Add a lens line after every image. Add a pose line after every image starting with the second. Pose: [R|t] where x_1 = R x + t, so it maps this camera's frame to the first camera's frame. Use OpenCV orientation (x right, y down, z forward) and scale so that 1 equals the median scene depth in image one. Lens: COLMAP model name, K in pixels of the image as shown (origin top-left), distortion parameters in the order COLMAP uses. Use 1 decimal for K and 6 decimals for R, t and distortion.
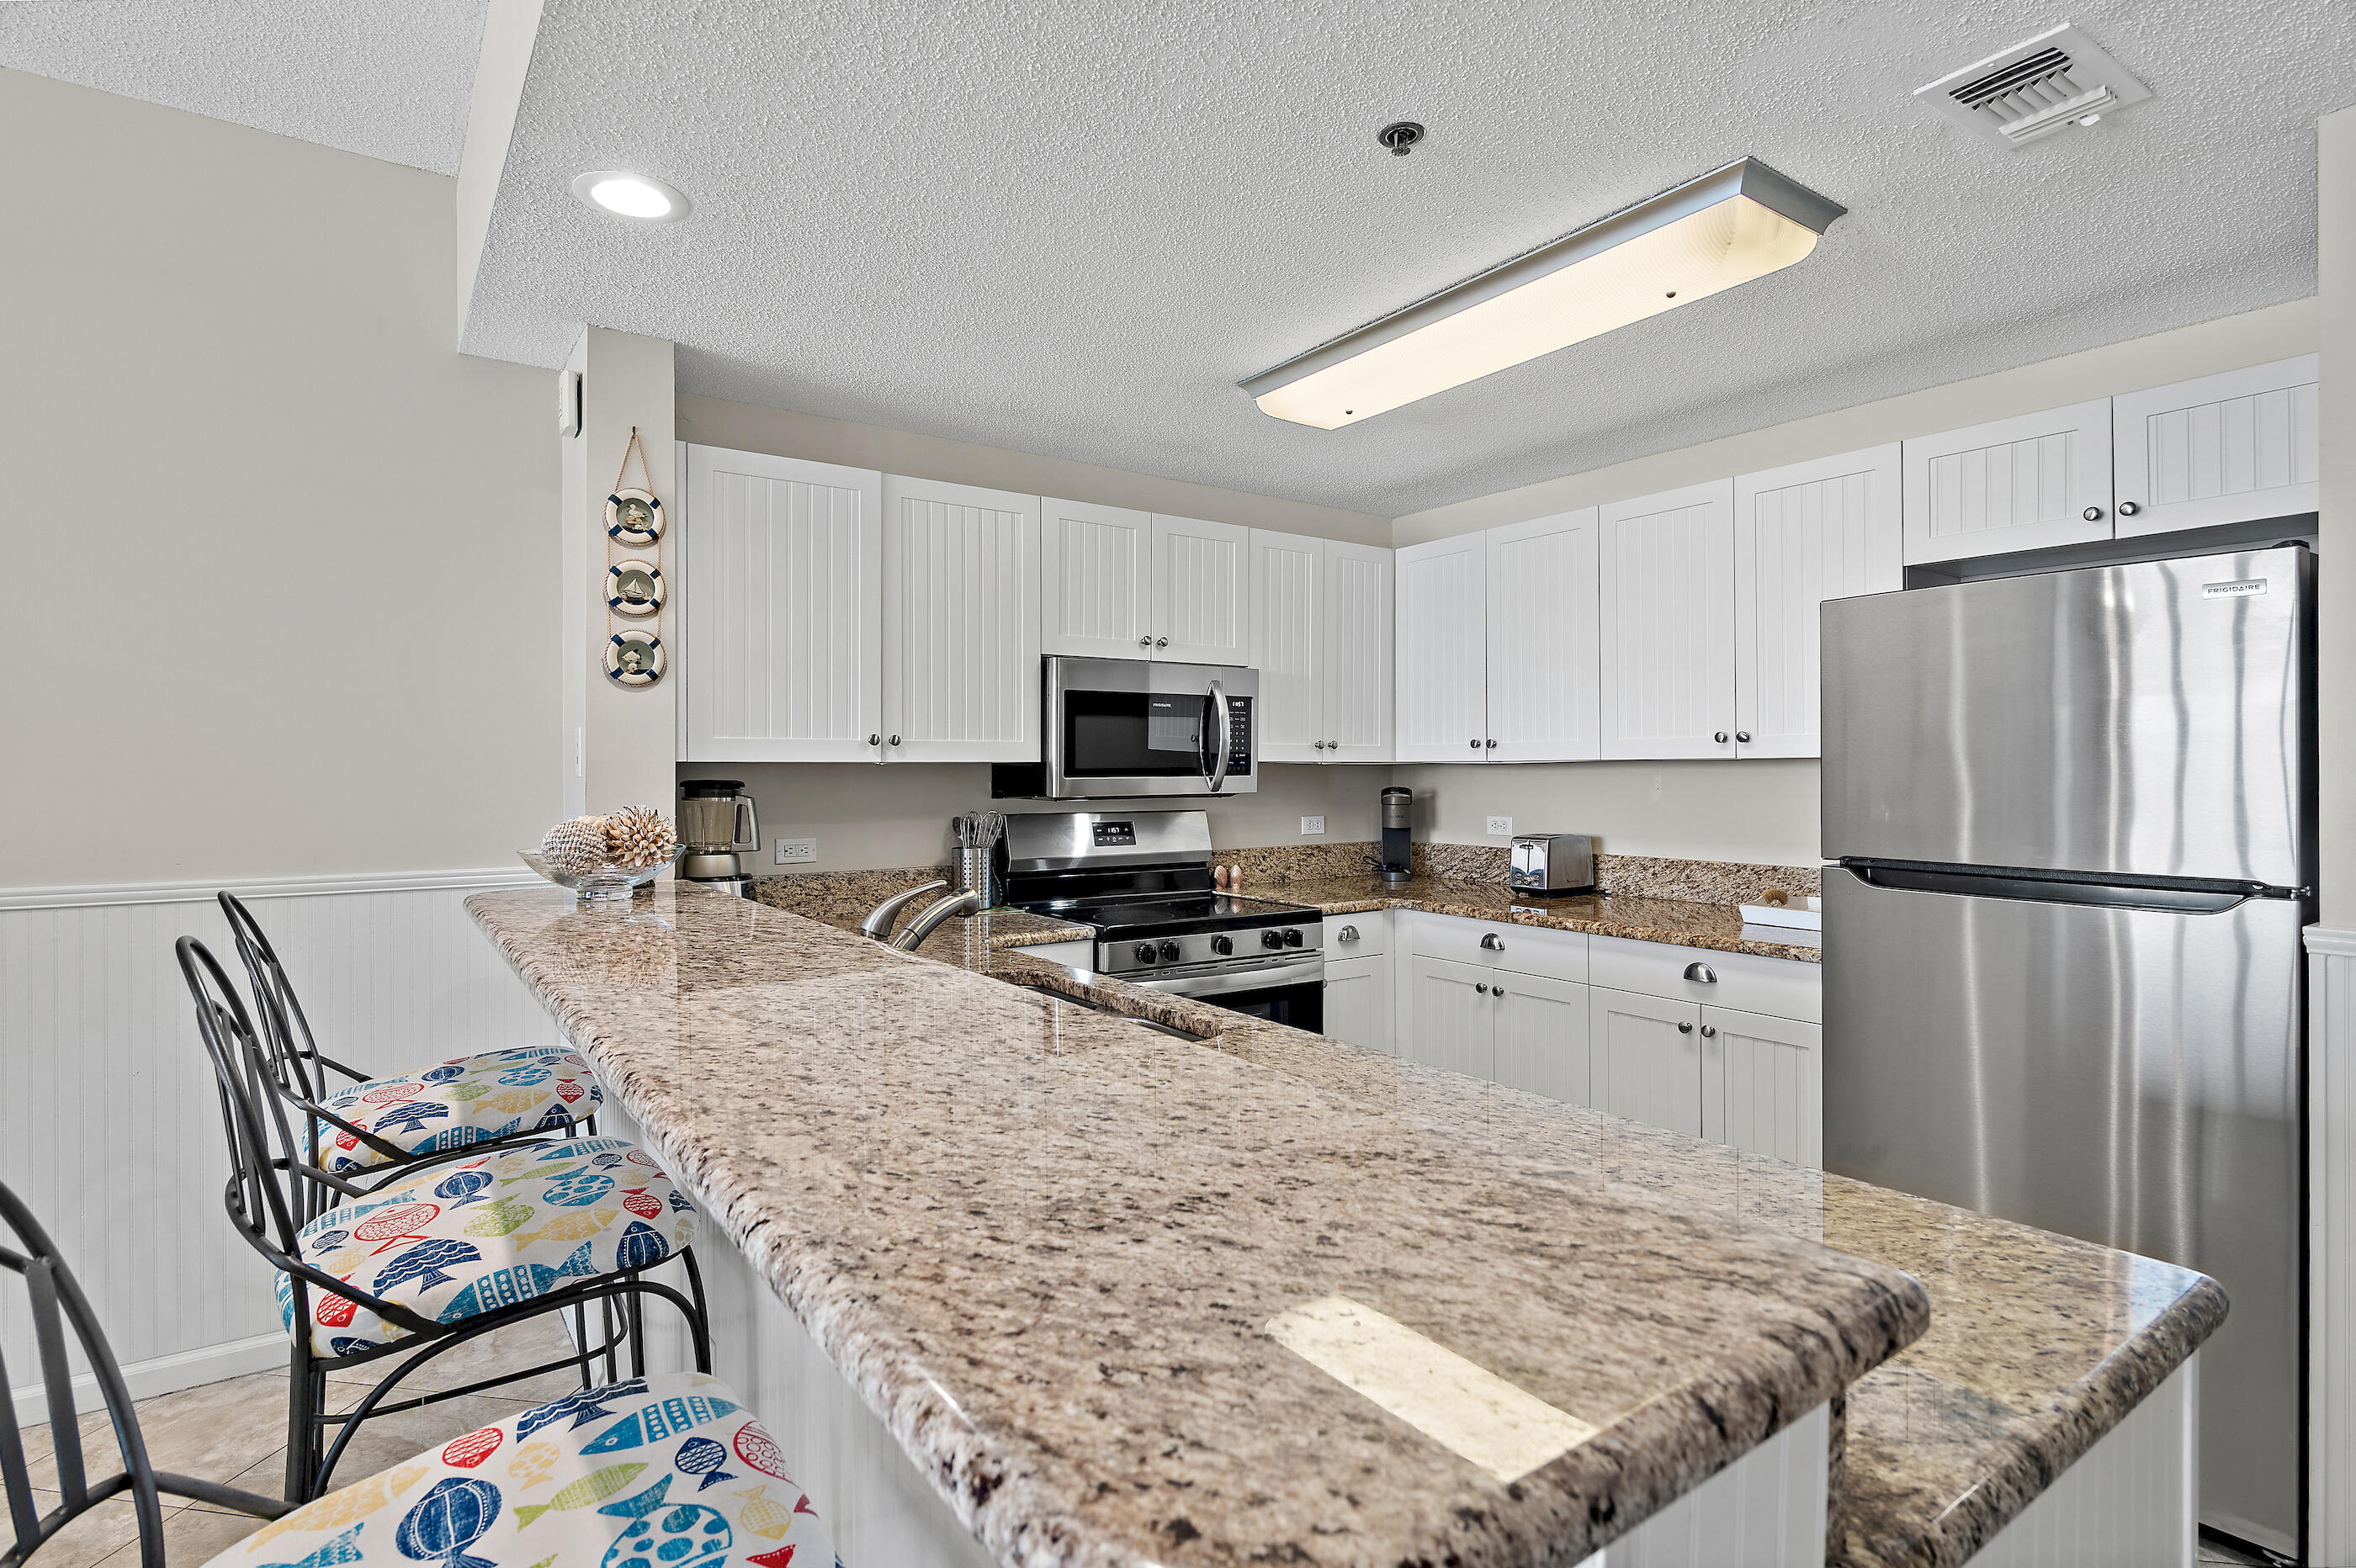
lens RADIAL K [[1203.0, 0, 1178.0], [0, 1203.0, 784.0], [0, 0, 1]] dist [-0.003254, -0.000710]
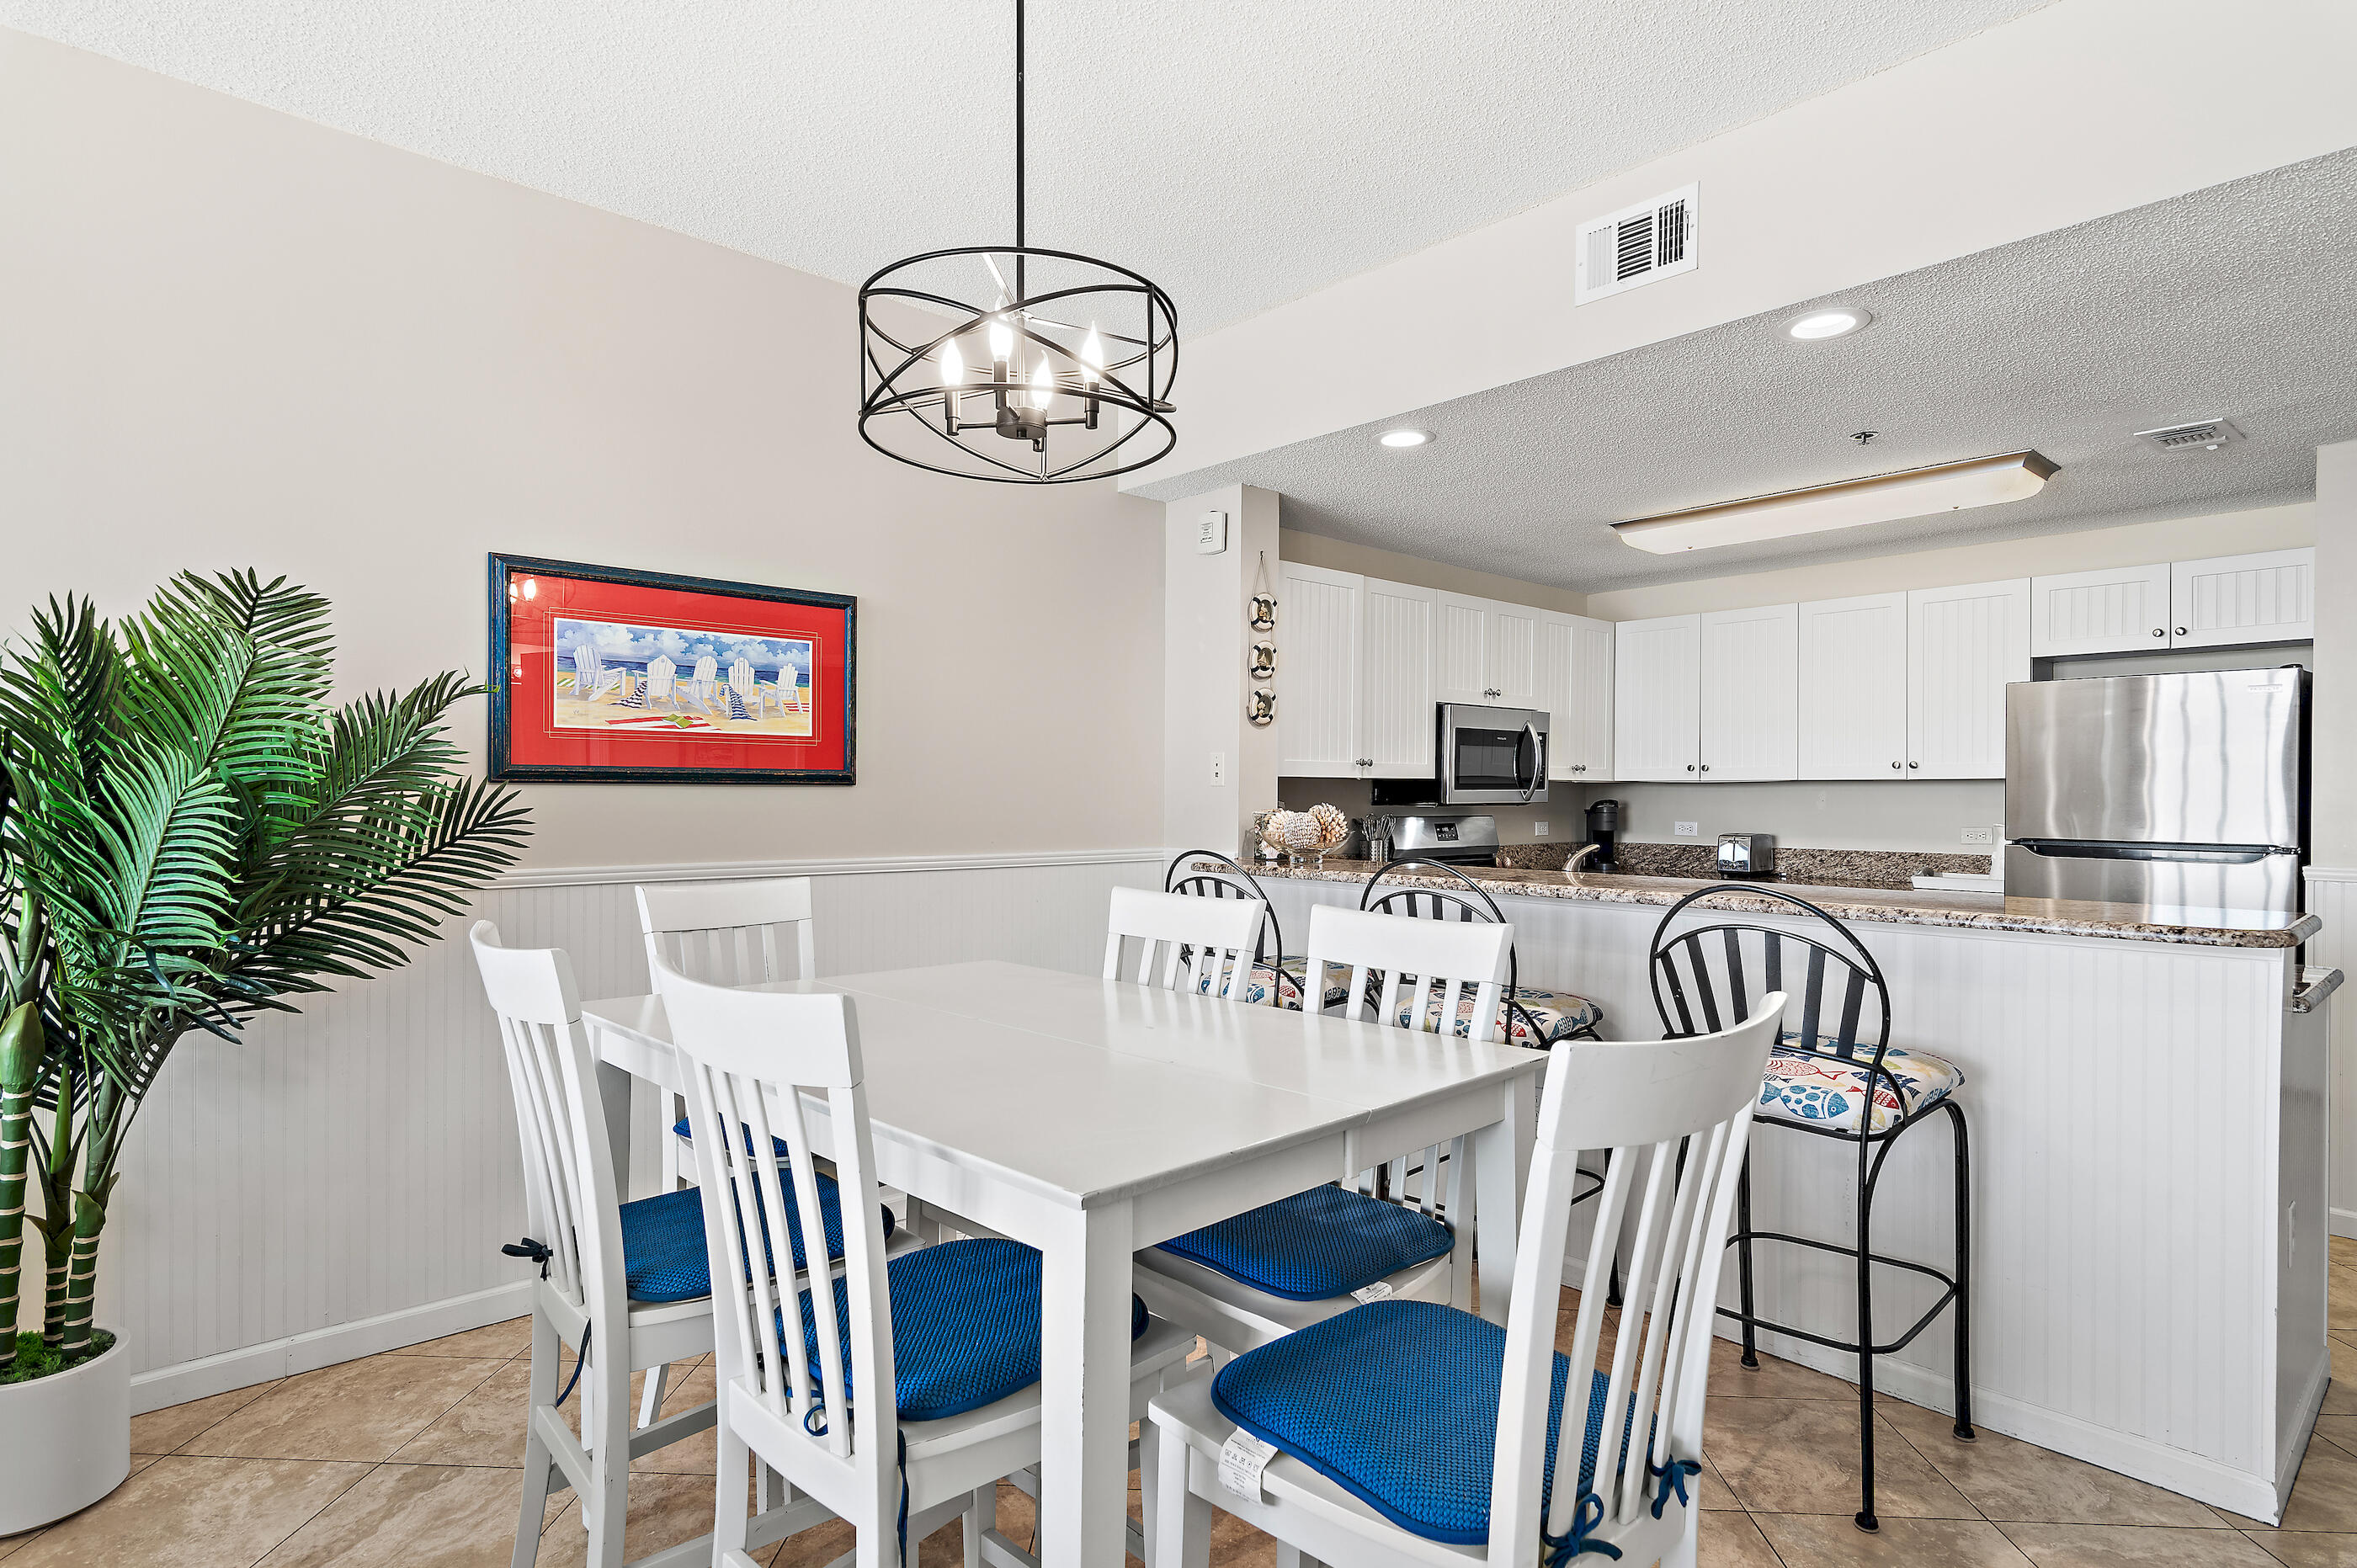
lens RADIAL K [[1252.2, 0, 1179.4], [0, 1252.2, 822.8], [0, 0, 1]] dist [-0.002801, -0.000675]
pose [[0.993710, 0.002210, 0.111963, -0.710732], [-0.003584, 0.999921, 0.012077, 0.020327], [-0.111927, -0.012403, 0.993639, -0.521518]]
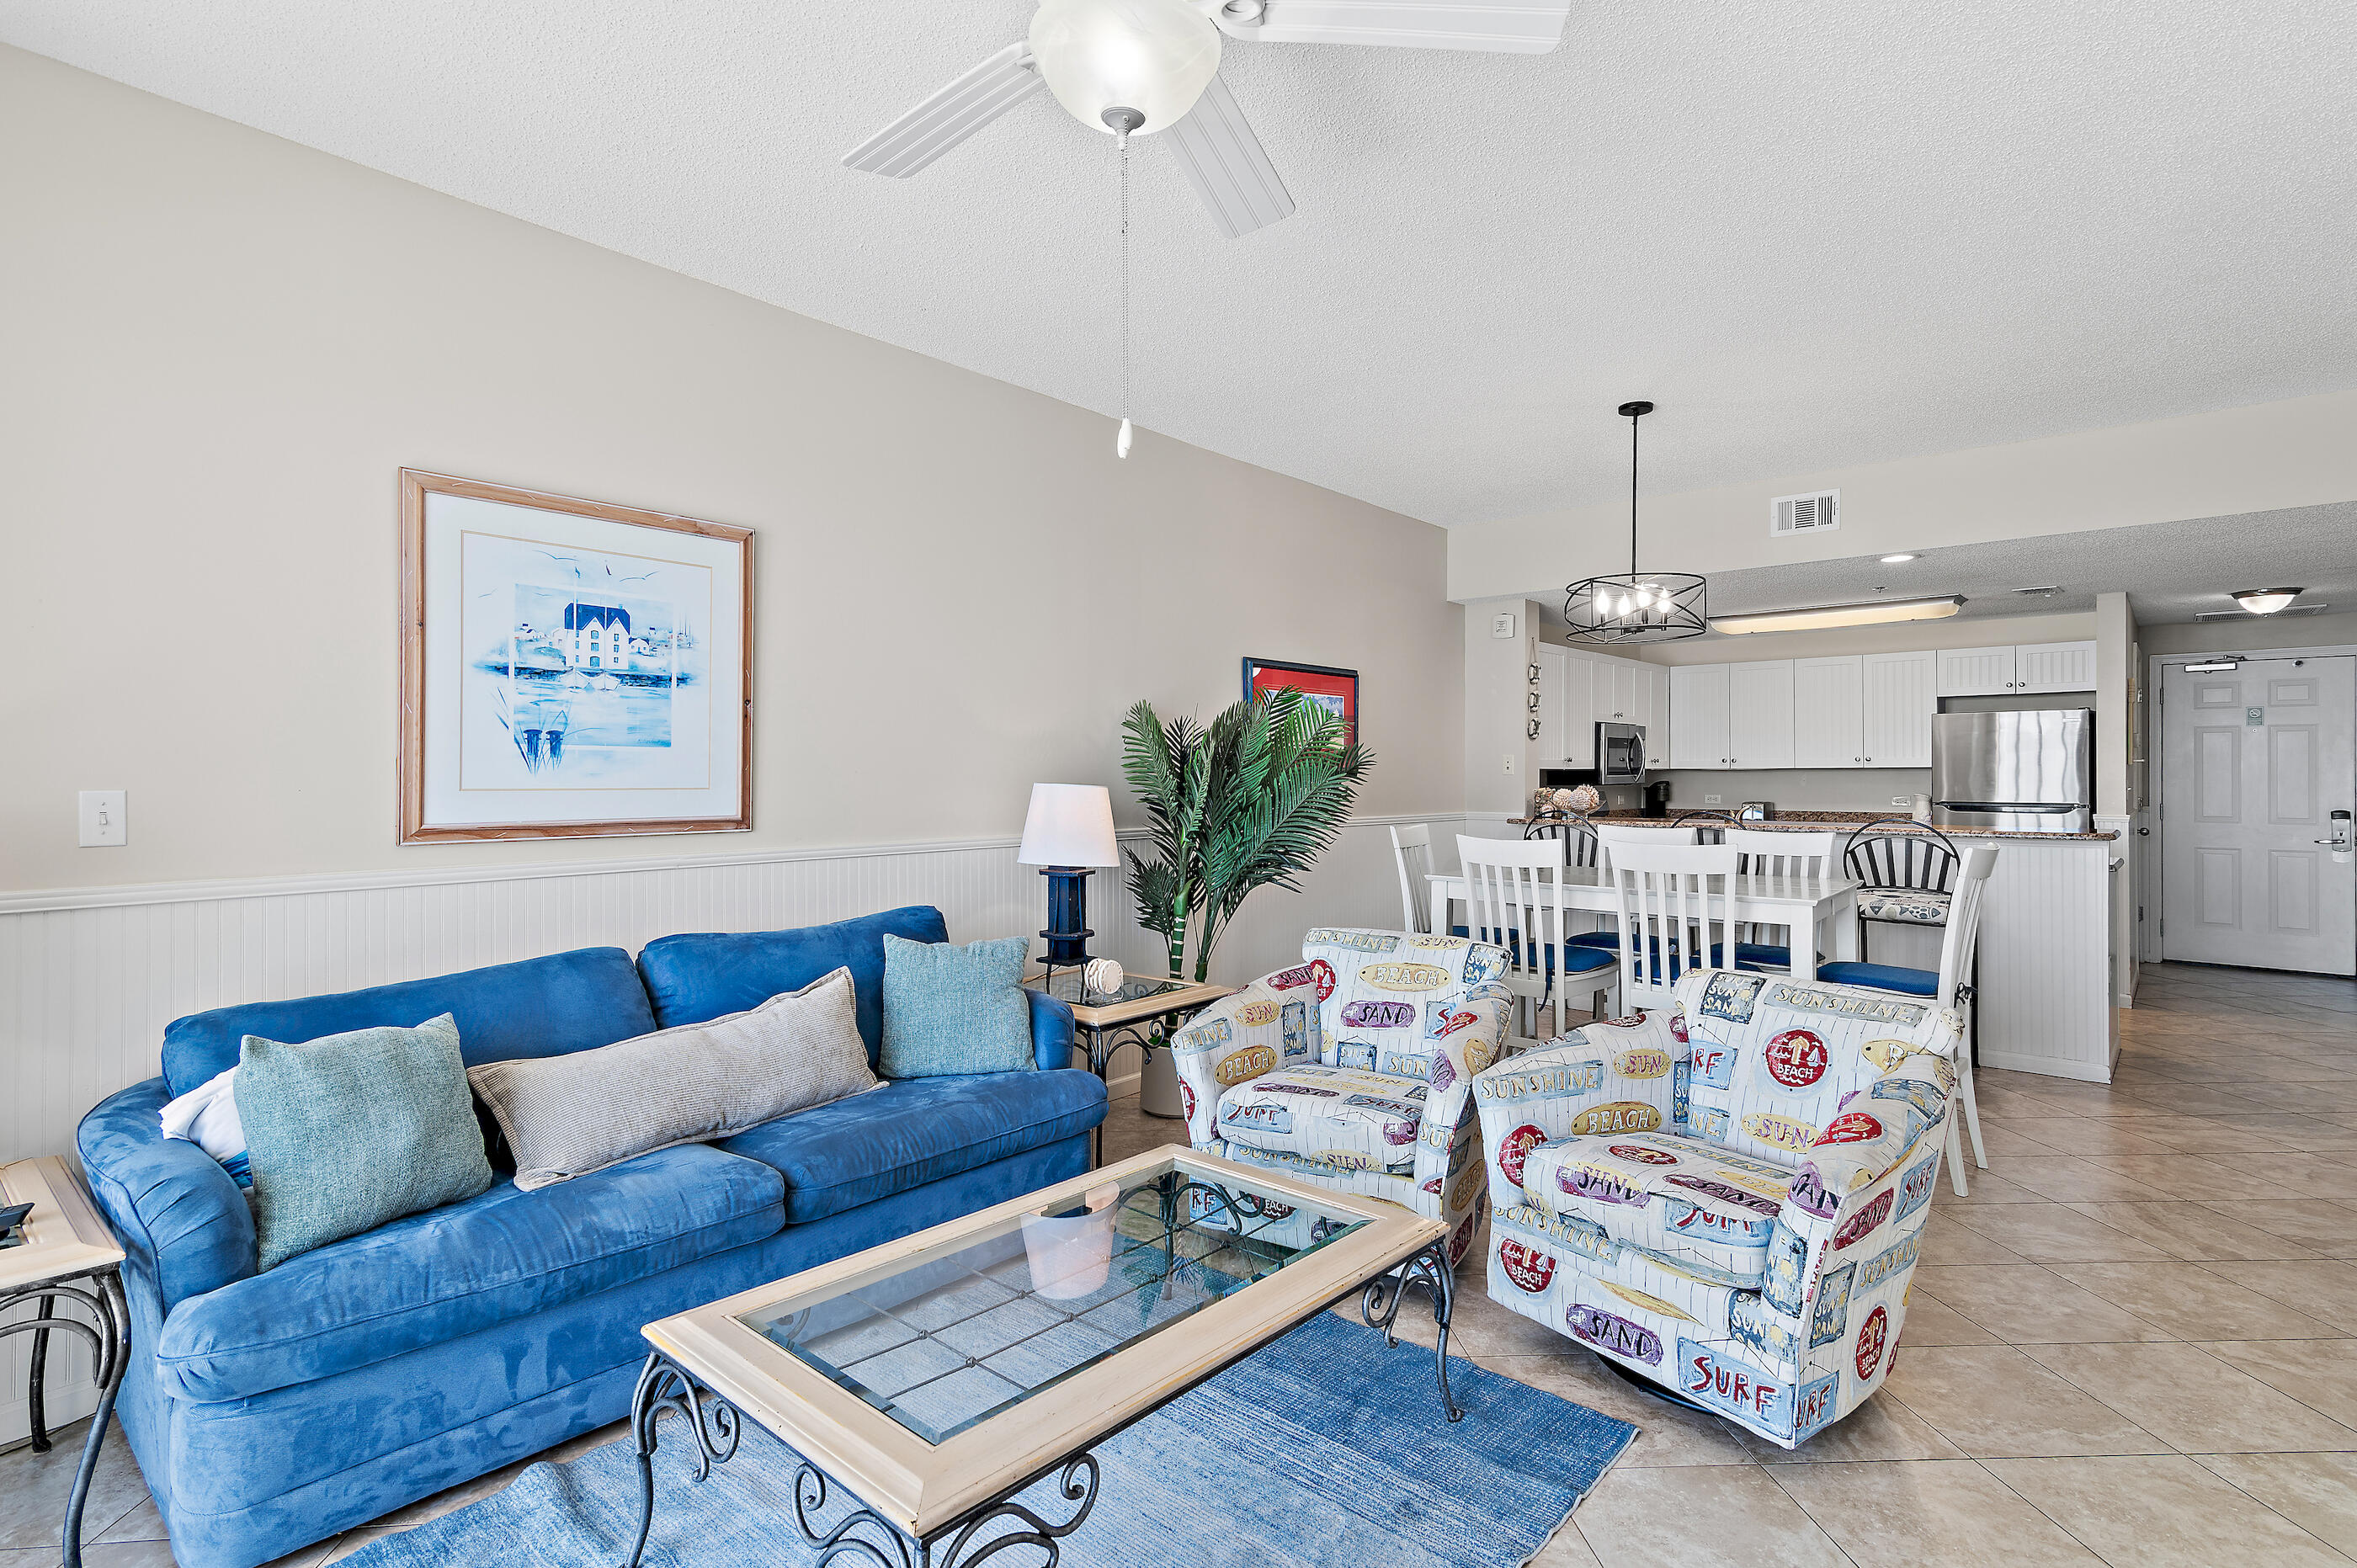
lens RADIAL K [[1203.6, 0, 1178.5], [0, 1203.6, 784.0], [0, 0, 1]] dist [-0.003254, -0.000710]
pose [[0.973248, -0.003749, 0.229727, -1.734952], [0.004986, 0.999976, -0.004804, 0.020682], [-0.229704, 0.005821, 0.973243, -1.278174]]
